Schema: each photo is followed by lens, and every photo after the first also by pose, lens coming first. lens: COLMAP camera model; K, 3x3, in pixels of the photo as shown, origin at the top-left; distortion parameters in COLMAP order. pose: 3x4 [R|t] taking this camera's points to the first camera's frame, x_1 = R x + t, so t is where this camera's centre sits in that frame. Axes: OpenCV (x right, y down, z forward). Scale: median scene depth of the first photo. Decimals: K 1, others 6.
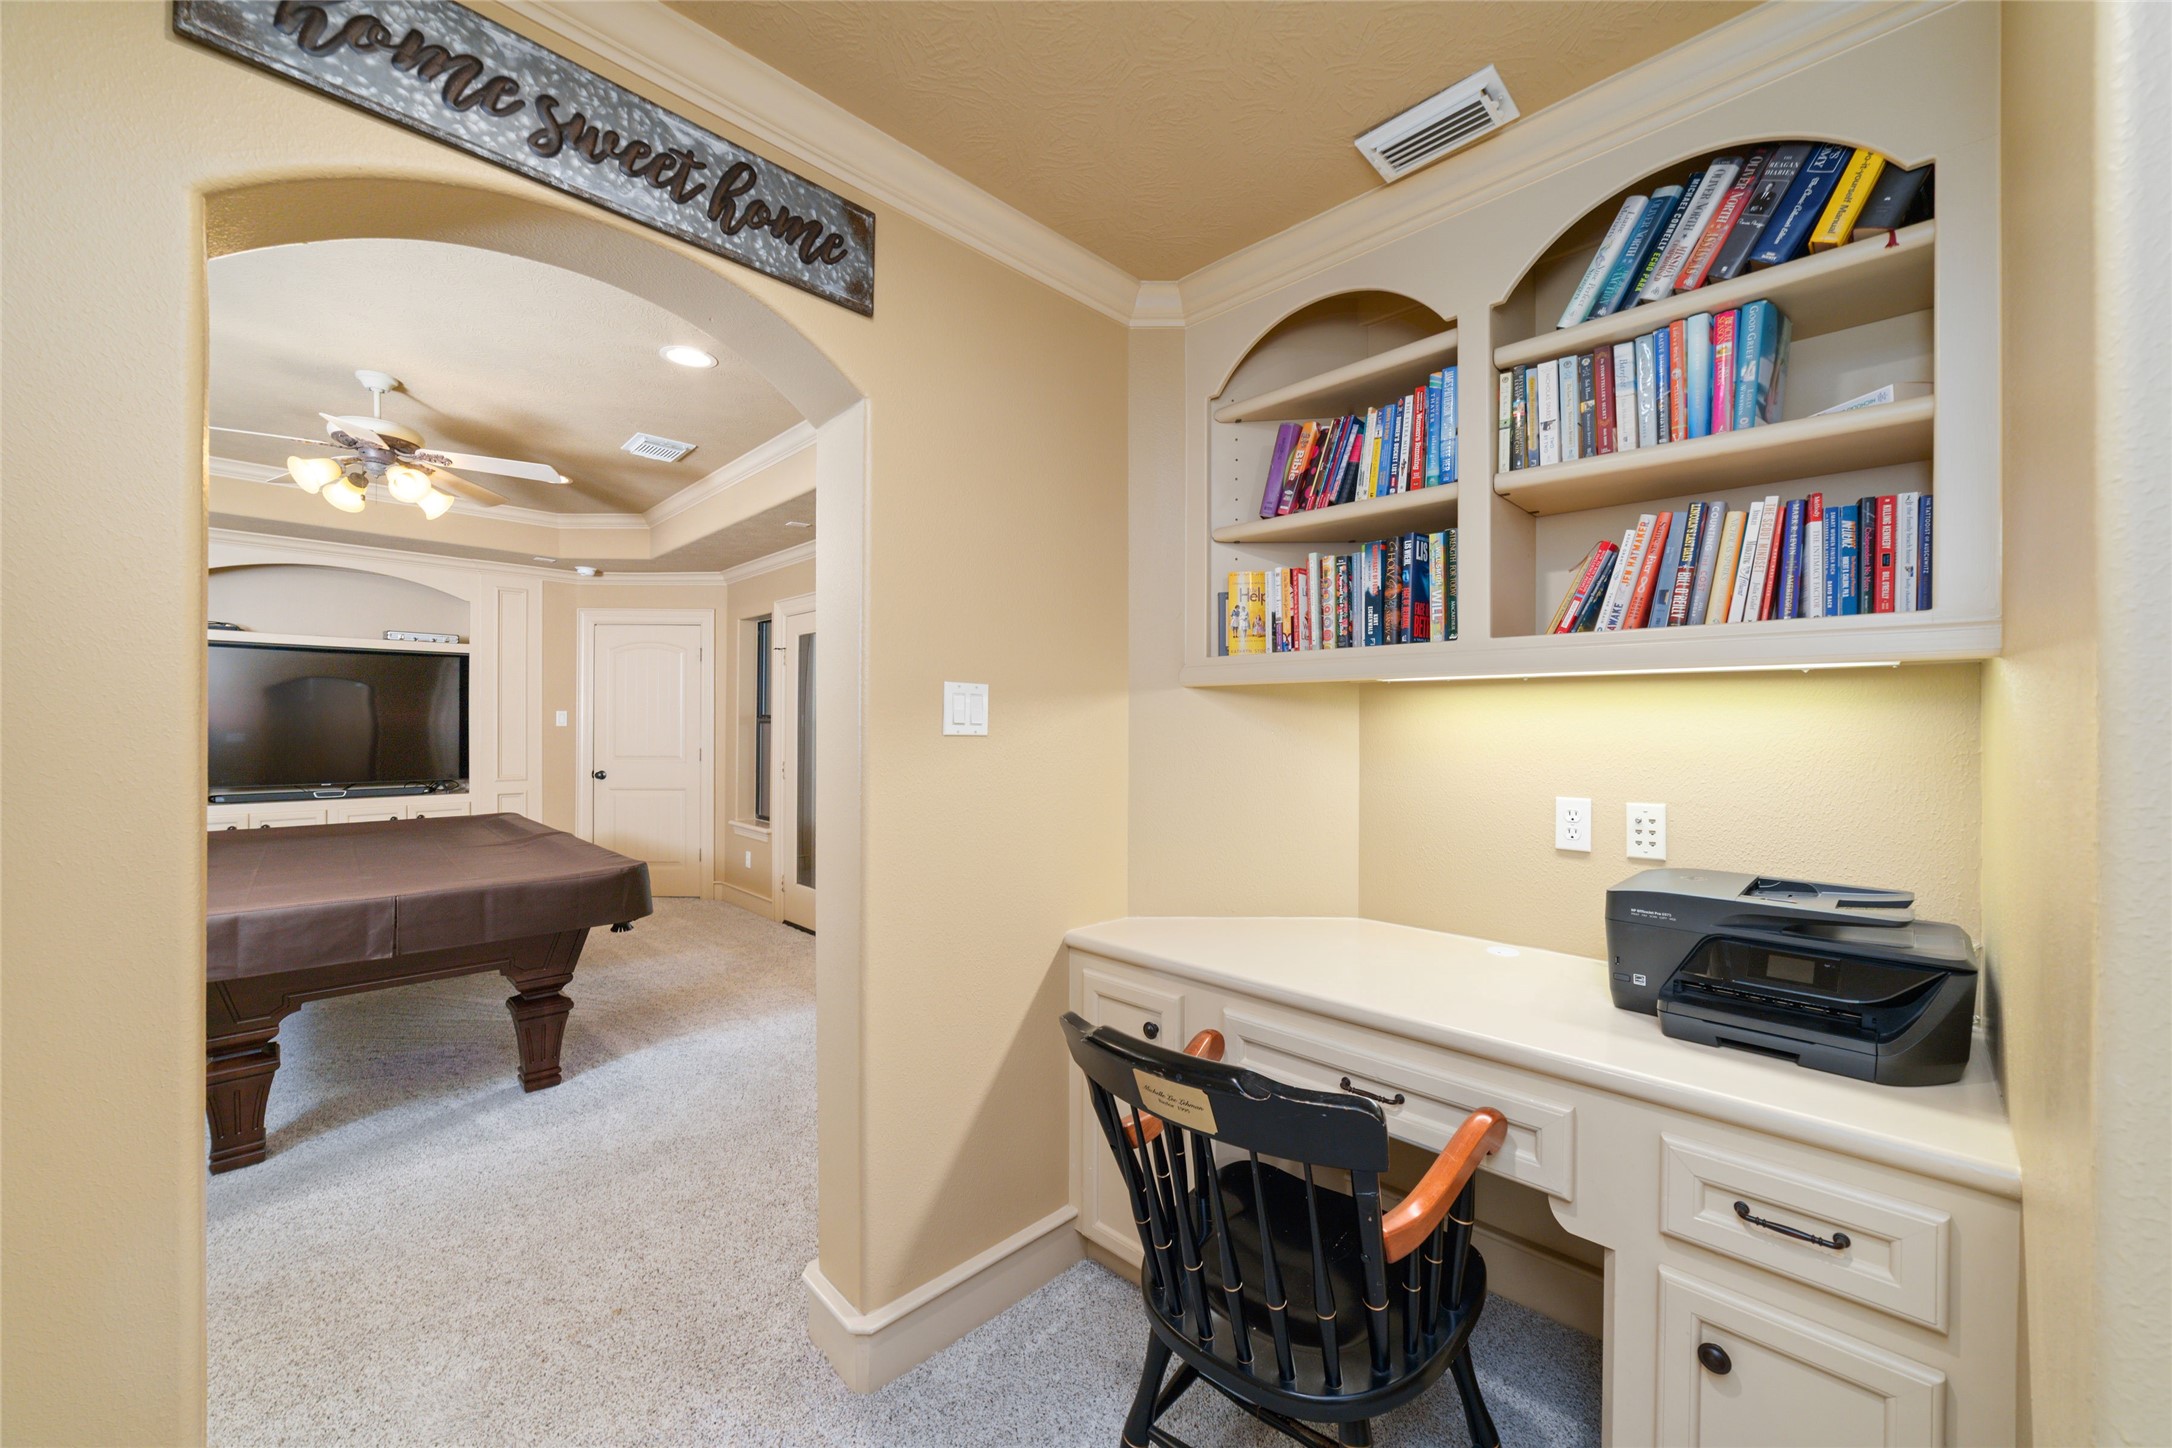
lens RADIAL K [[832.4, 0, 1086.1], [0, 832.4, 723.7], [0, 0, 1]] dist [-0.017780, 0.006109]
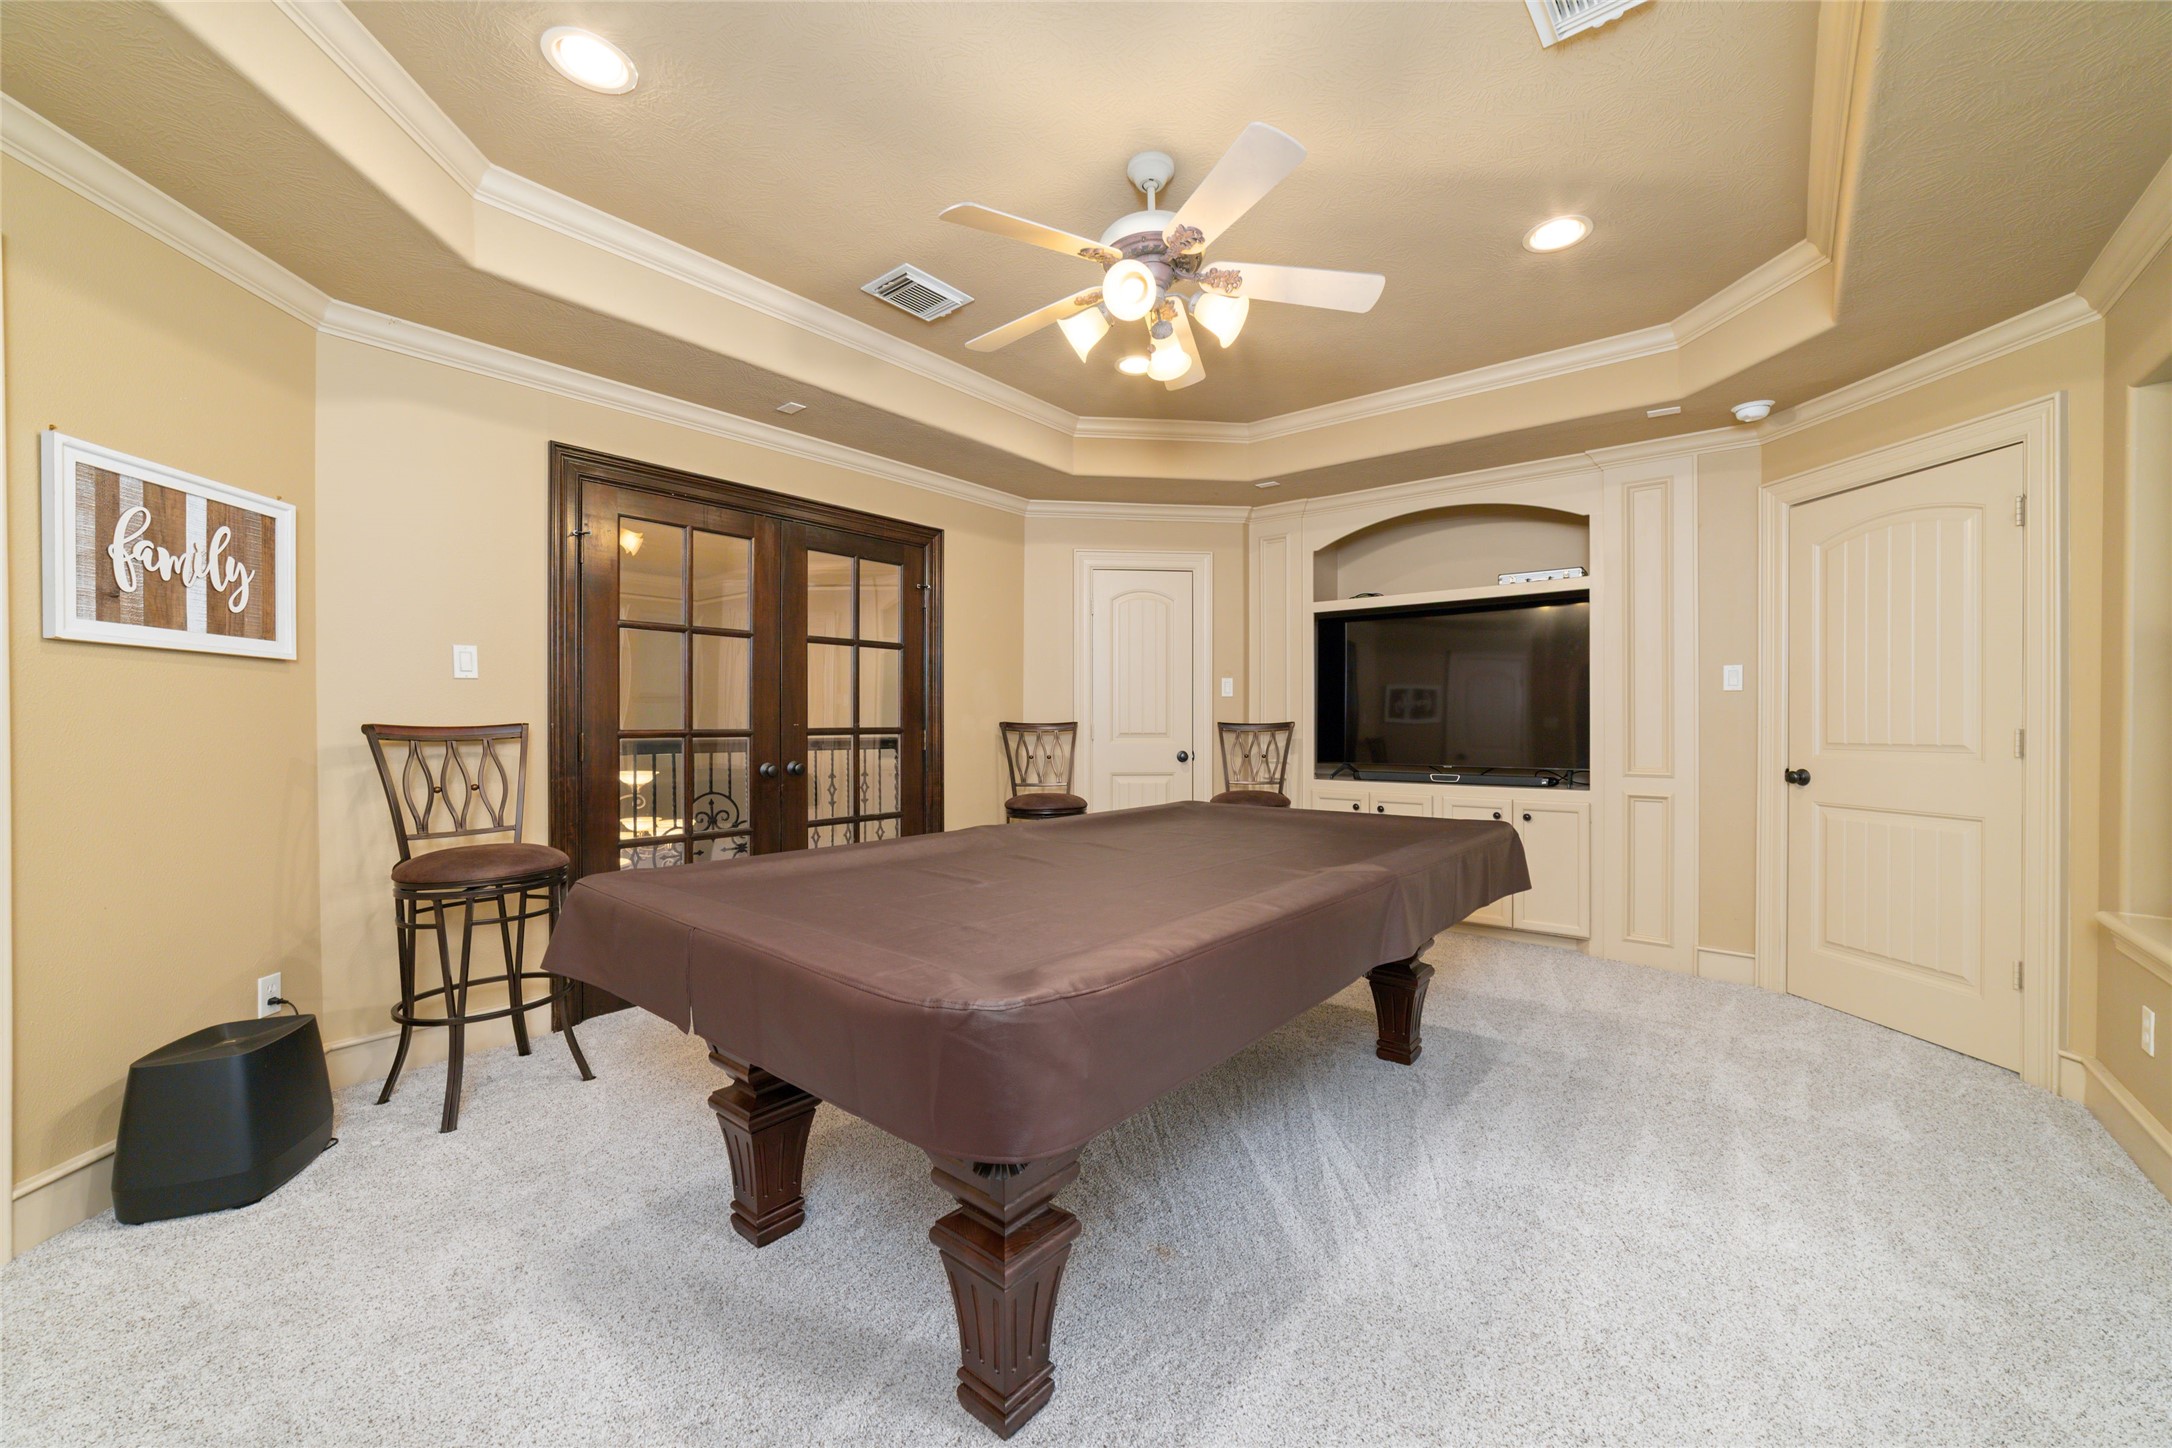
lens RADIAL K [[832.4, 0, 1089.0], [0, 832.4, 727.9], [0, 0, 1]] dist [-0.017780, 0.006109]
pose [[0.111865, 0.000100, -0.993723, -0.100349], [-0.002379, 0.999997, -0.000167, 0.031685], [0.993721, 0.002383, 0.111864, 0.487516]]
